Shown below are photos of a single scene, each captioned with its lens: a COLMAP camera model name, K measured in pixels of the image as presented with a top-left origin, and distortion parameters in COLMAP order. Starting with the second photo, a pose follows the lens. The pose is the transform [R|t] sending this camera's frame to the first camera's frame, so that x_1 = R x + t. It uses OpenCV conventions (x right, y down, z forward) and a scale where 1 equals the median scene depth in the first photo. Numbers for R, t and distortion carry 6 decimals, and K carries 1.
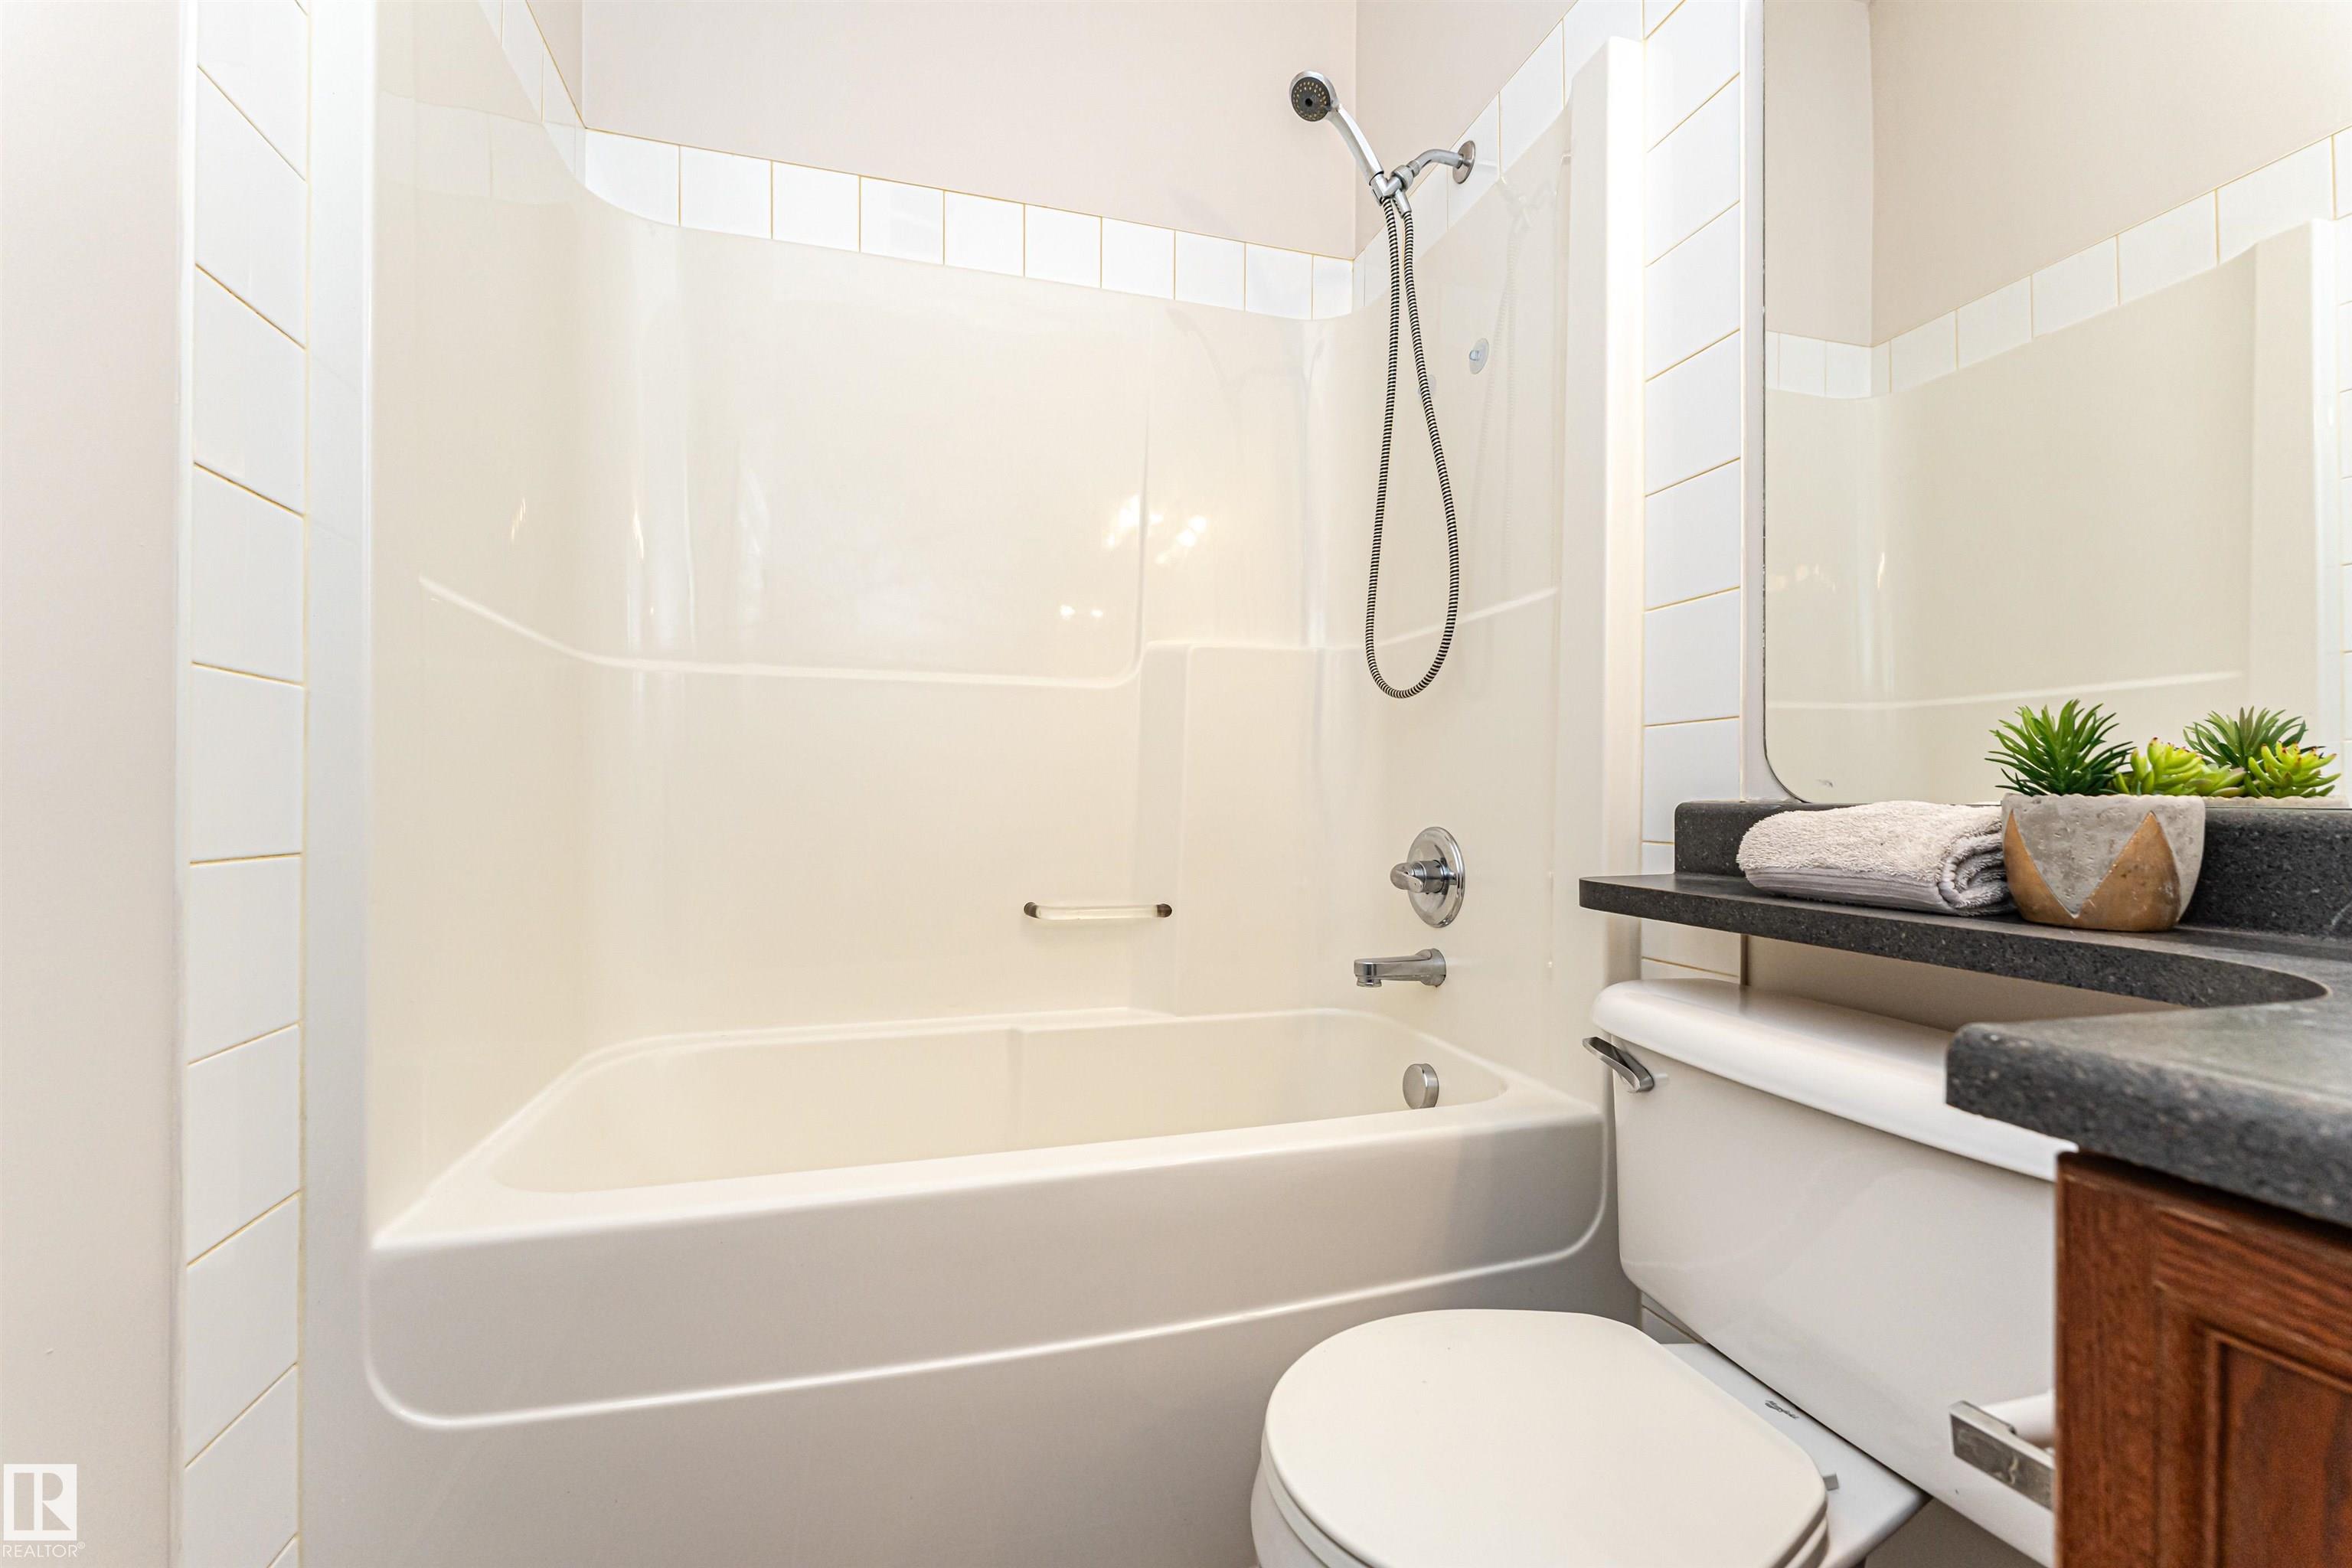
lens RADIAL K [[978.4, 0, 1172.8], [0, 978.4, 781.9], [0, 0, 1]] dist [0.004031, -0.000204]
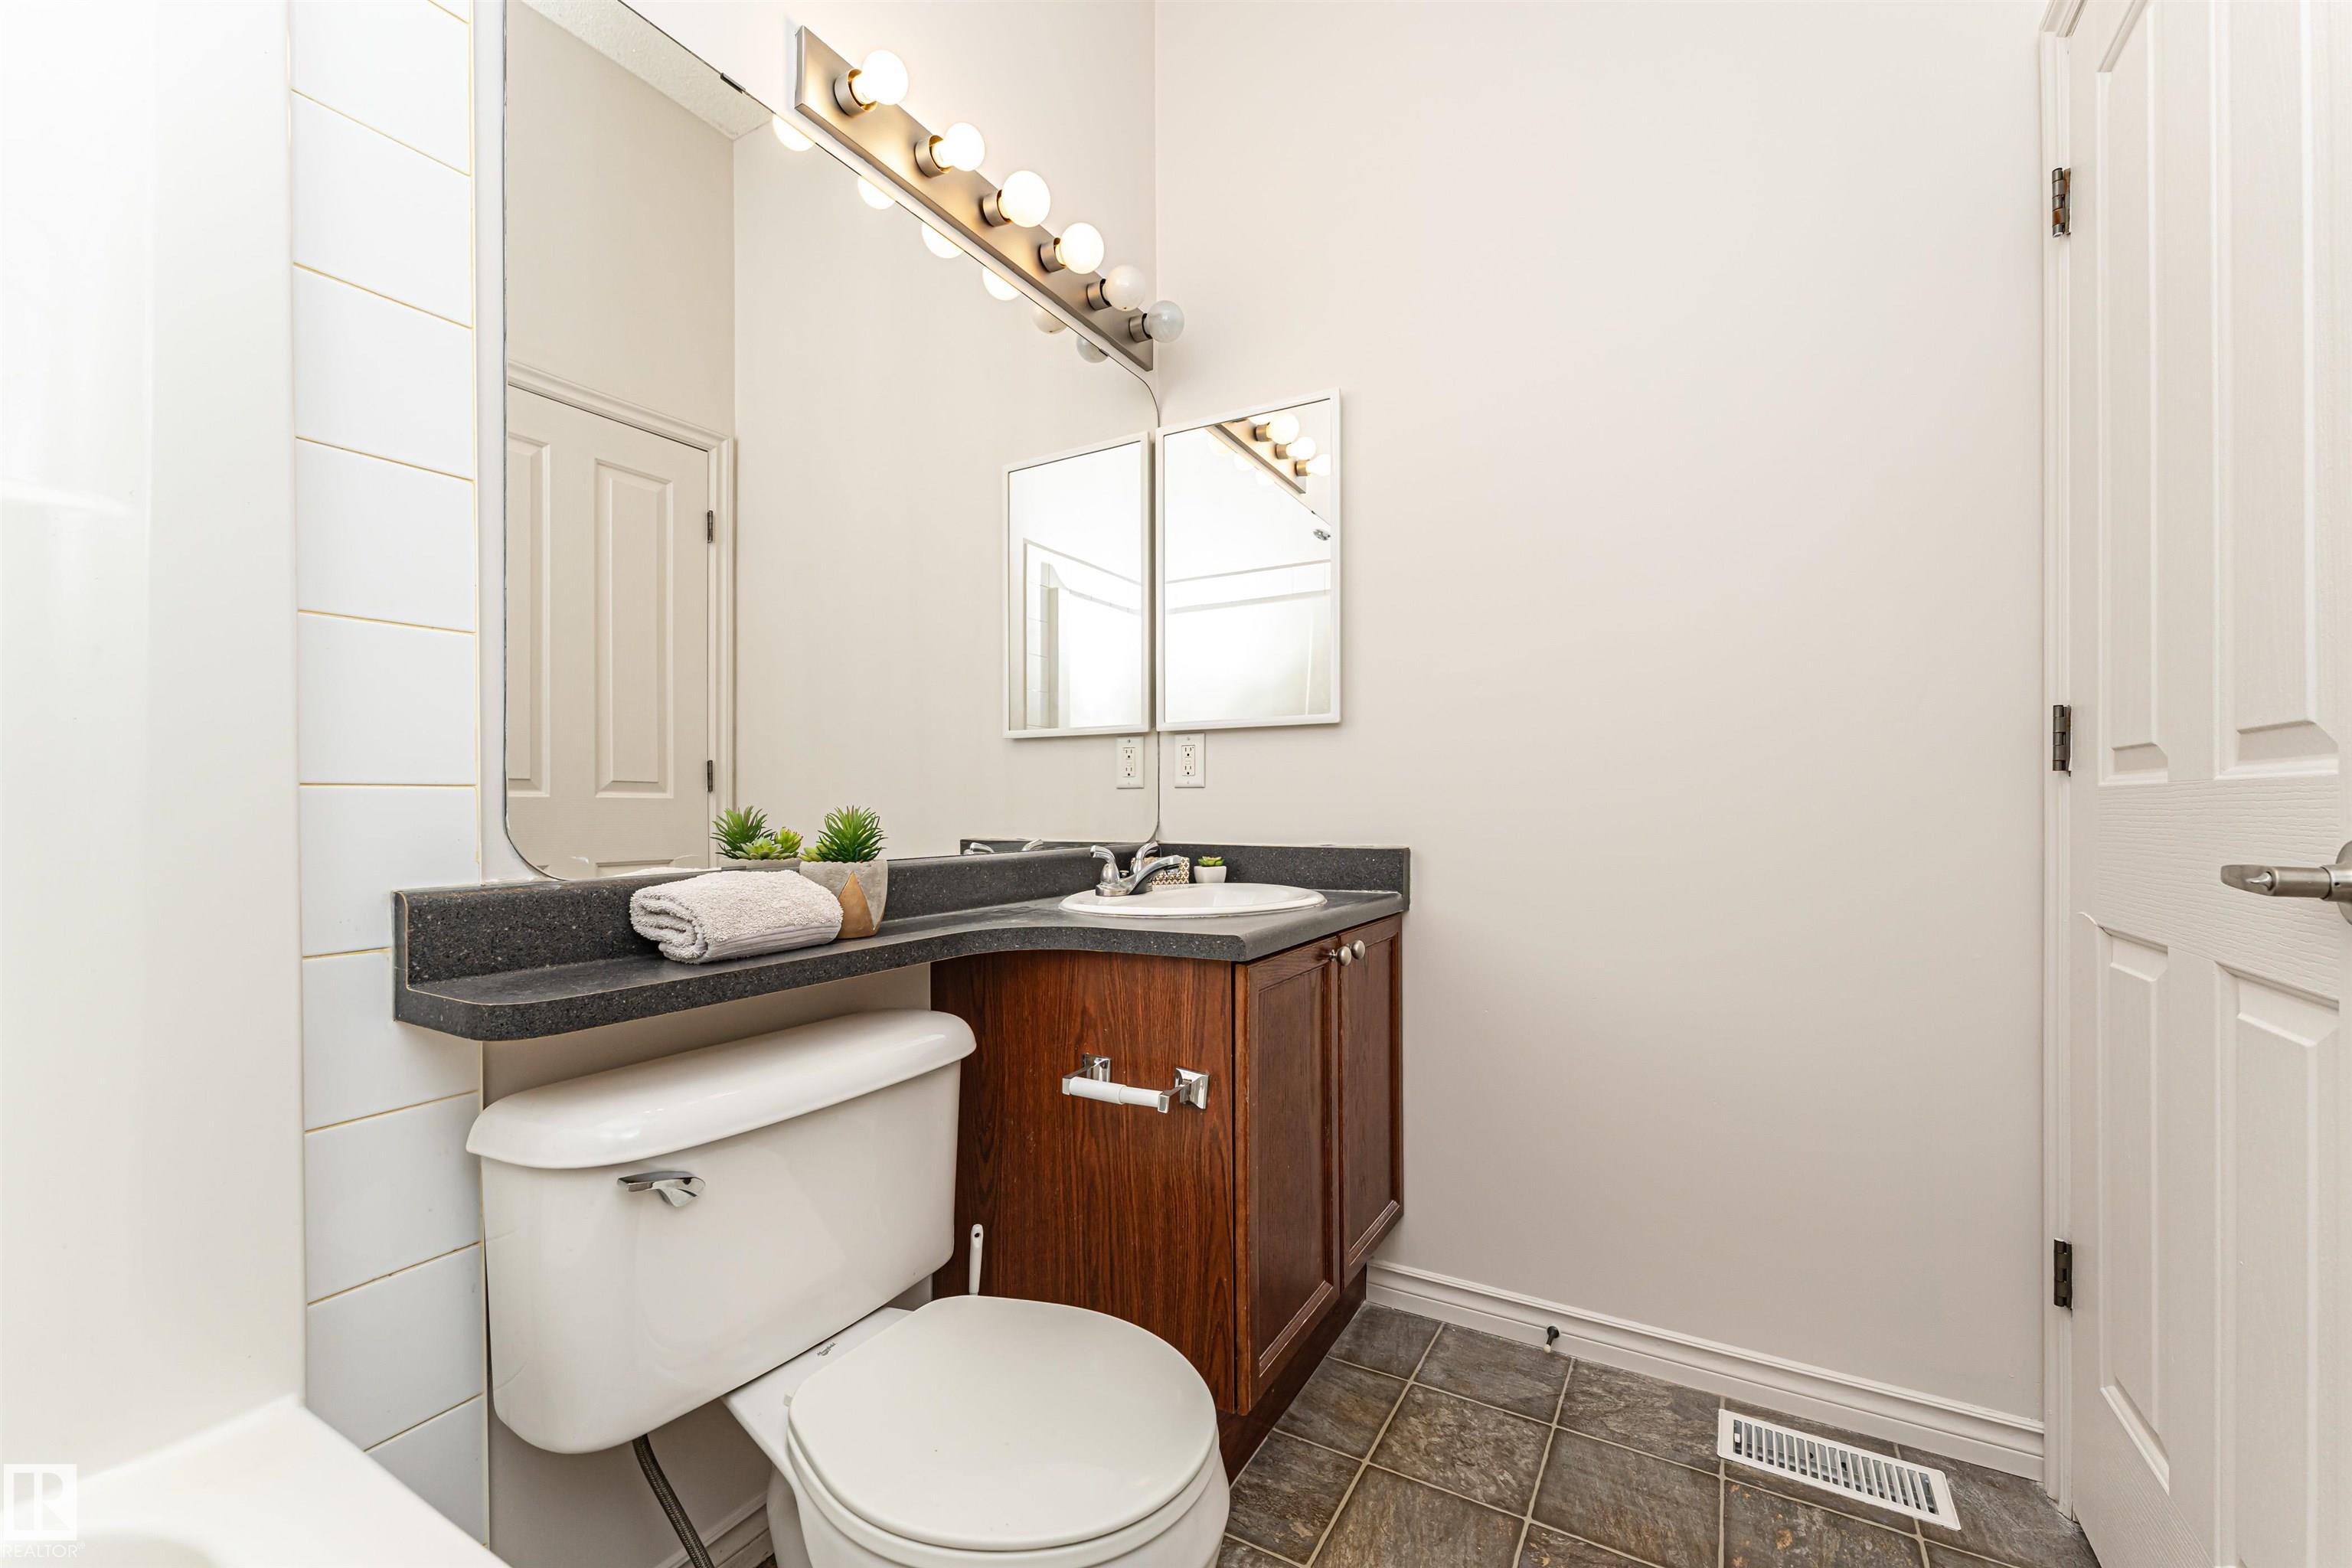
lens RADIAL K [[978.4, 0, 1184.0], [0, 978.4, 797.3], [0, 0, 1]] dist [0.004031, -0.000204]
pose [[-0.700745, 0.011830, 0.713314, -0.602601], [-0.004627, 0.999766, -0.021126, -0.054235], [-0.713397, -0.018105, -0.700526, 1.493363]]
